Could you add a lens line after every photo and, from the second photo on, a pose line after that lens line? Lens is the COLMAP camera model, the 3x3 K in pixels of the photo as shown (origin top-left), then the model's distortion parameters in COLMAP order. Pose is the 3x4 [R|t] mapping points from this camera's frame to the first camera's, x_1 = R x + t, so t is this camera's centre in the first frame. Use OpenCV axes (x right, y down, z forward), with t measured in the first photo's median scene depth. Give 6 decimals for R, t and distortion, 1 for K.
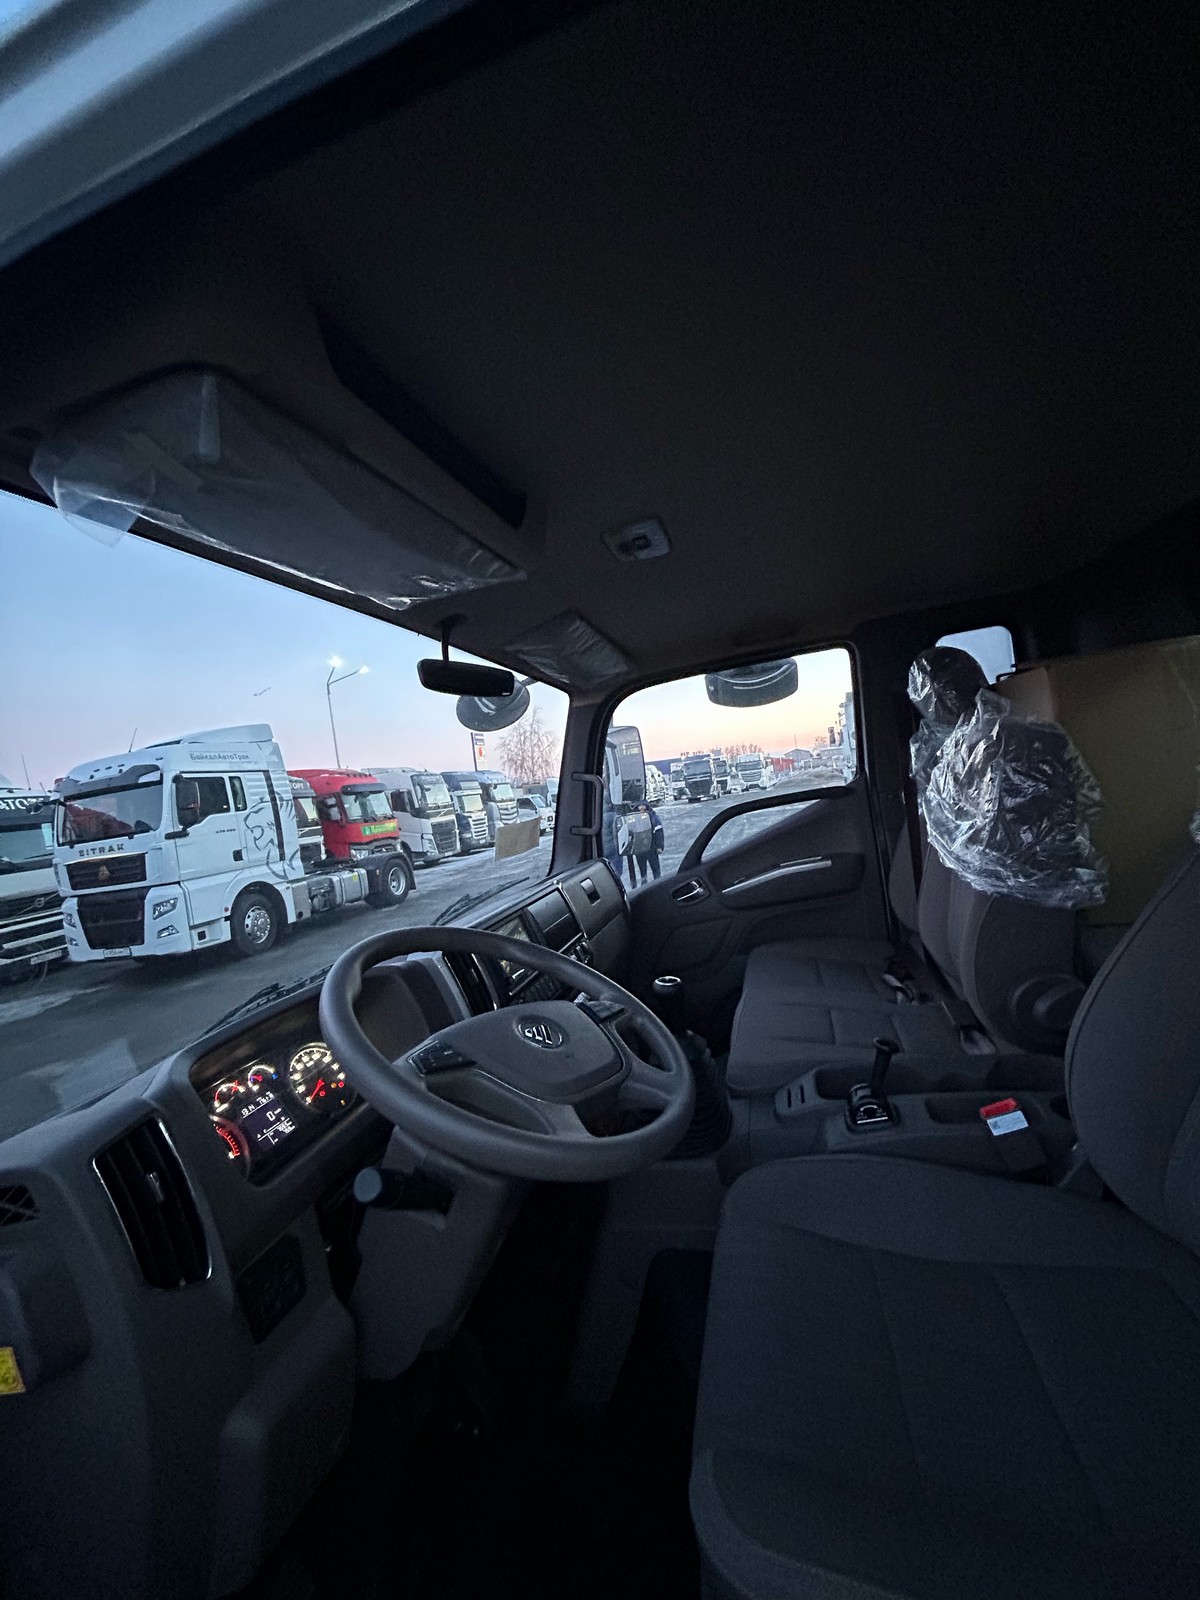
lens RADIAL K [[644.1, 0, 600.0], [0, 644.1, 800.0], [0, 0, 1]] dist [0.000351, 0.000007]
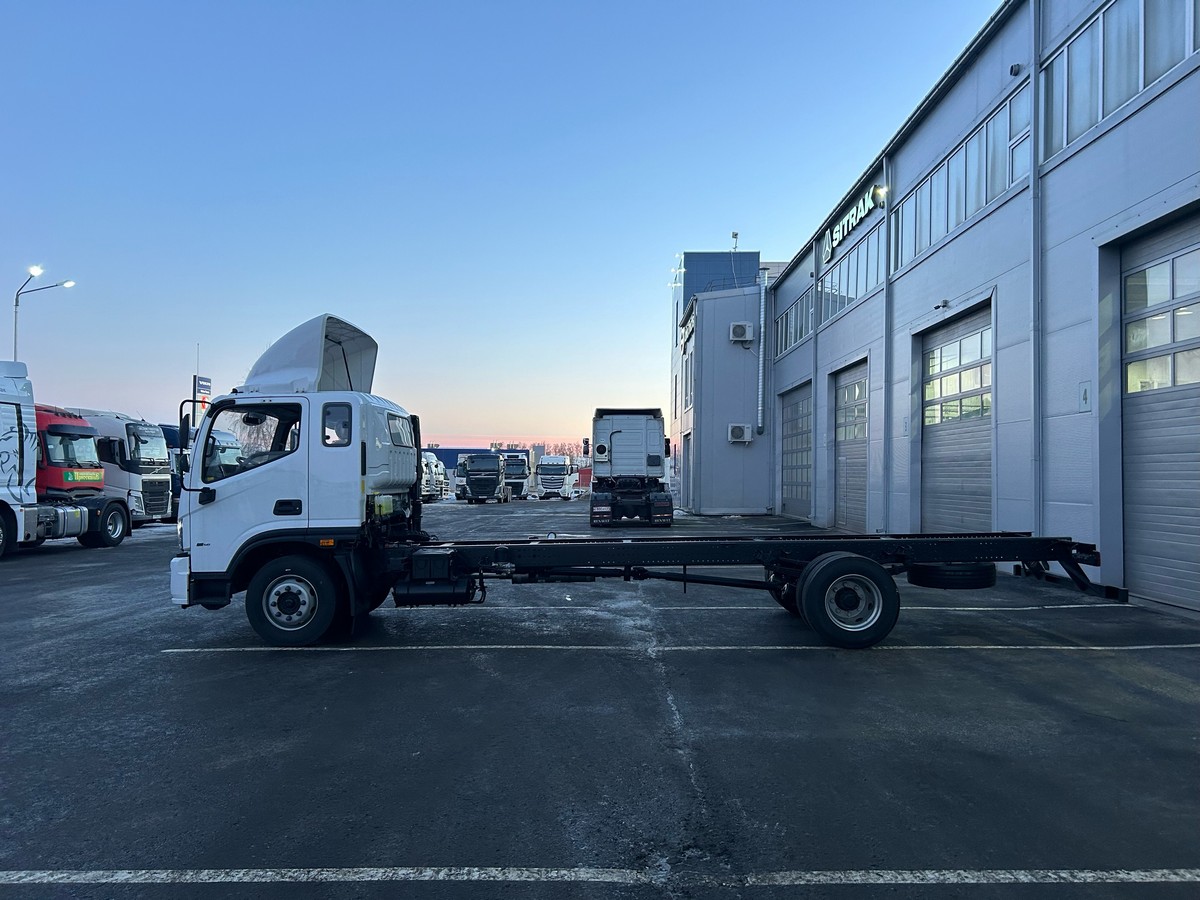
lens RADIAL K [[825.7, 0, 600.0], [0, 825.7, 450.0], [0, 0, 1]] dist [-0.000703, 0.001277]
pose [[0.953330, 0.140844, 0.267066, 0.033698], [-0.123081, 0.988986, -0.082211, 0.011800], [-0.275703, 0.045503, 0.960165, -0.291361]]
